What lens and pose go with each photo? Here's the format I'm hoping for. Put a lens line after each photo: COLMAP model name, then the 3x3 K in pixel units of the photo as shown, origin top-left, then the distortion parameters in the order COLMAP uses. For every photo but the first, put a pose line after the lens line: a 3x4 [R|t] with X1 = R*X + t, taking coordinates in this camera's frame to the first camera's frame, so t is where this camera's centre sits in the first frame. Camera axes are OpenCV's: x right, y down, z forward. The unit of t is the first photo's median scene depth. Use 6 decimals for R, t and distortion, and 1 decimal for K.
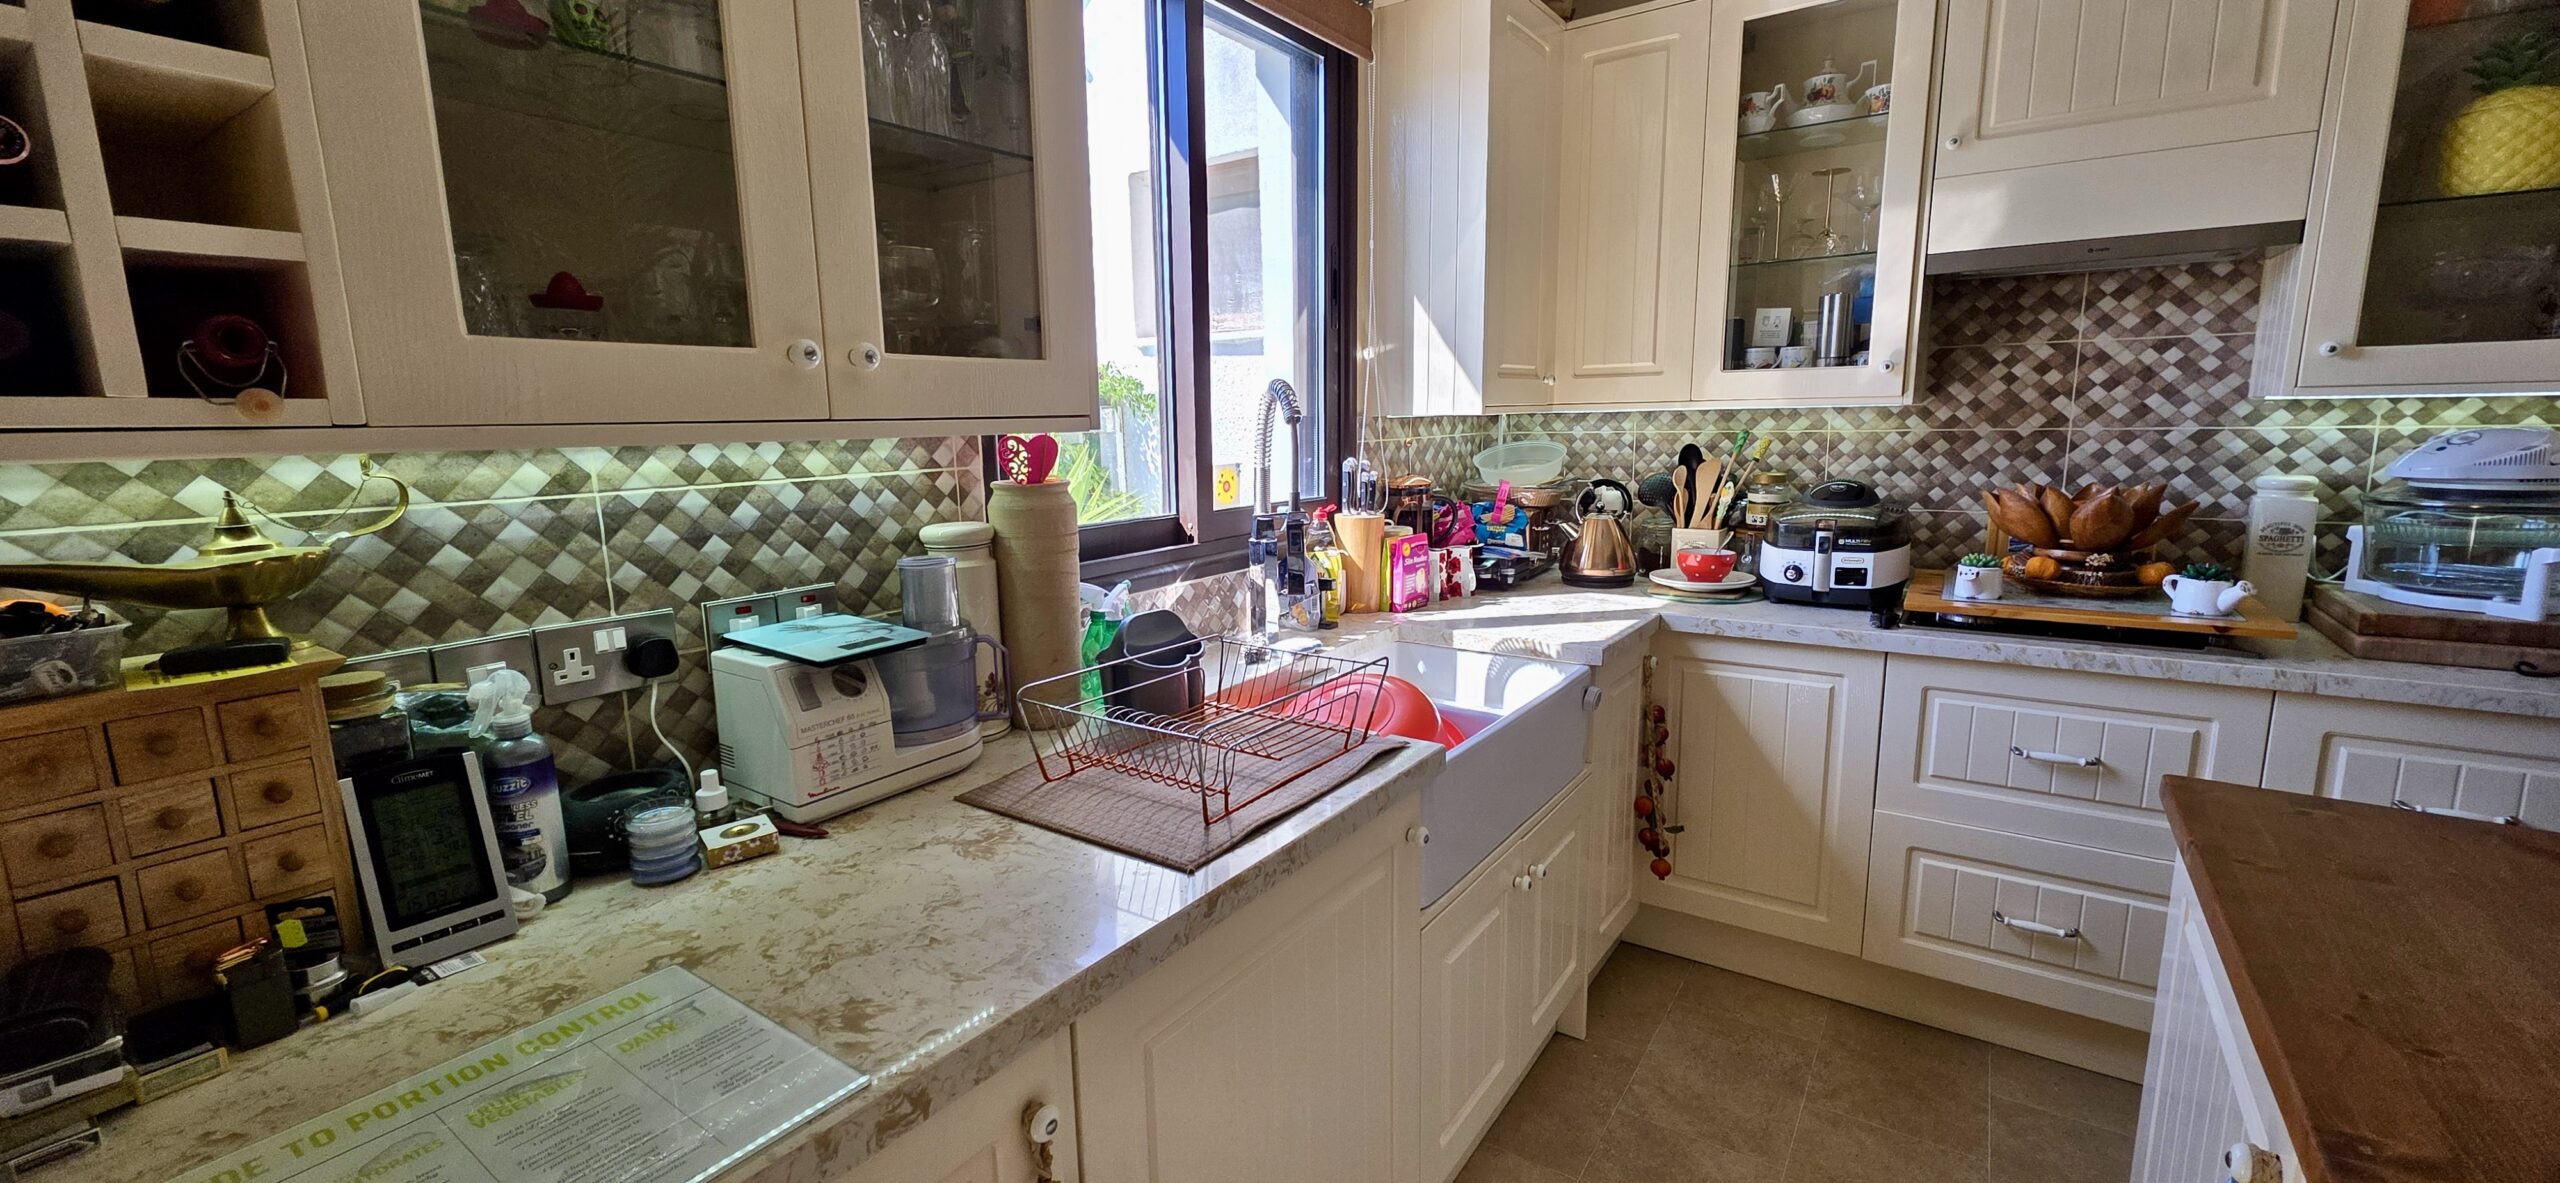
lens RADIAL K [[1025.8, 0, 1266.8], [0, 1025.8, 590.0], [0, 0, 1]] dist [0.005713, -0.001513]
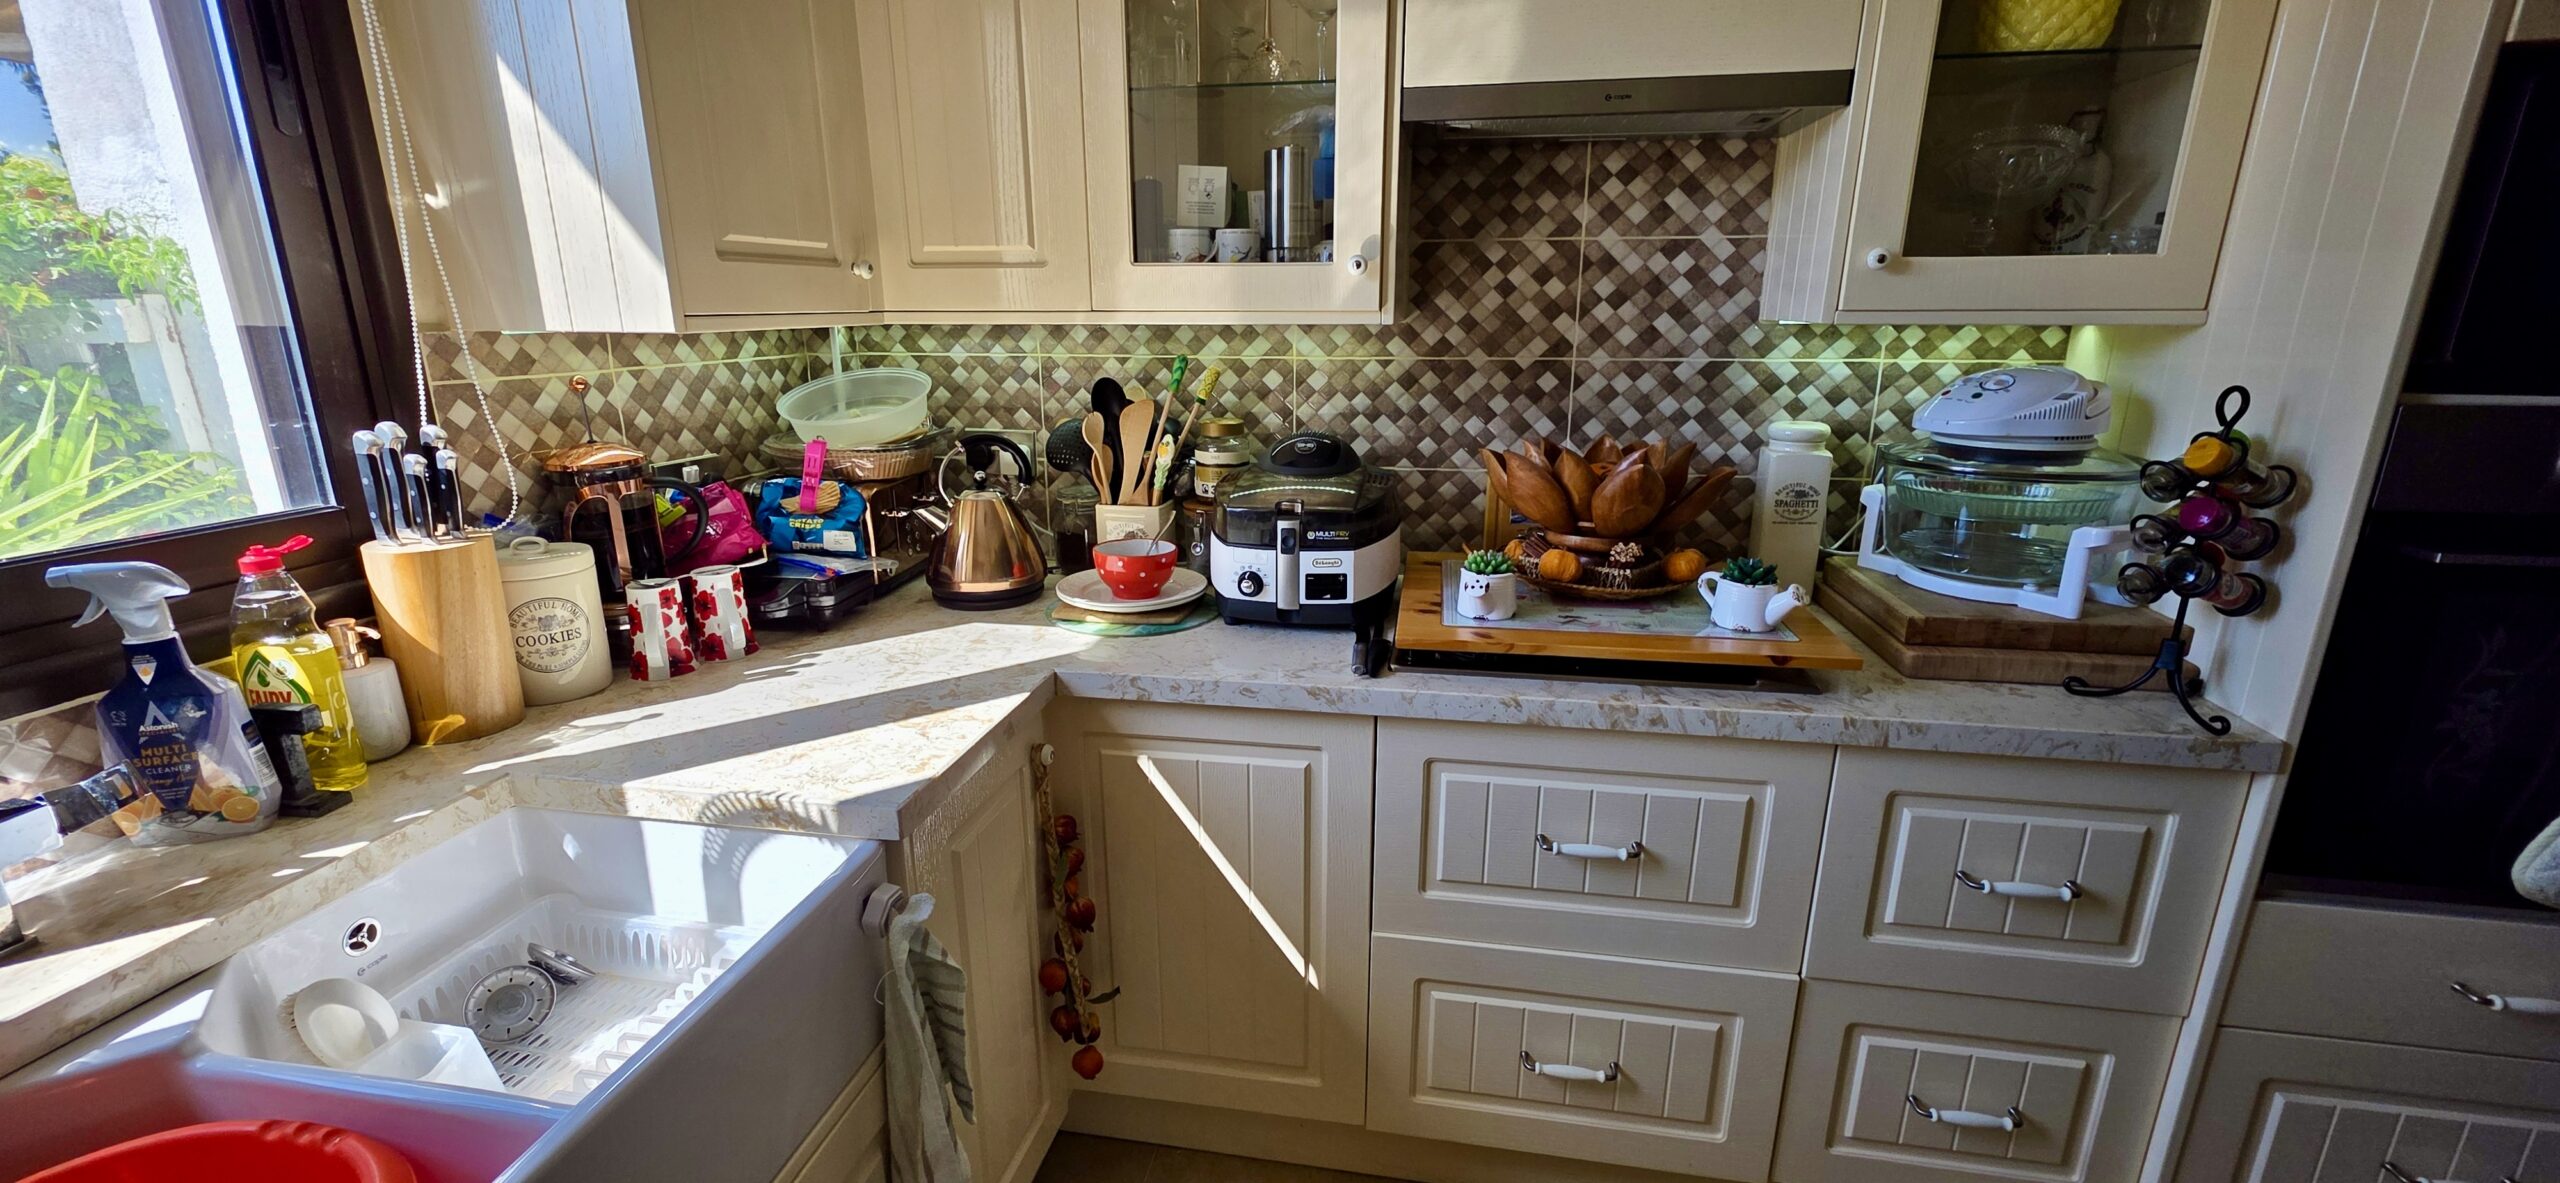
lens RADIAL K [[1025.8, 0, 1277.3], [0, 1025.8, 594.1], [0, 0, 1]] dist [0.005713, -0.001513]
pose [[0.903937, -0.098736, 0.416111, 0.257994], [0.056725, 0.992068, 0.112172, -0.083278], [-0.423886, -0.077793, 0.902368, 0.405678]]
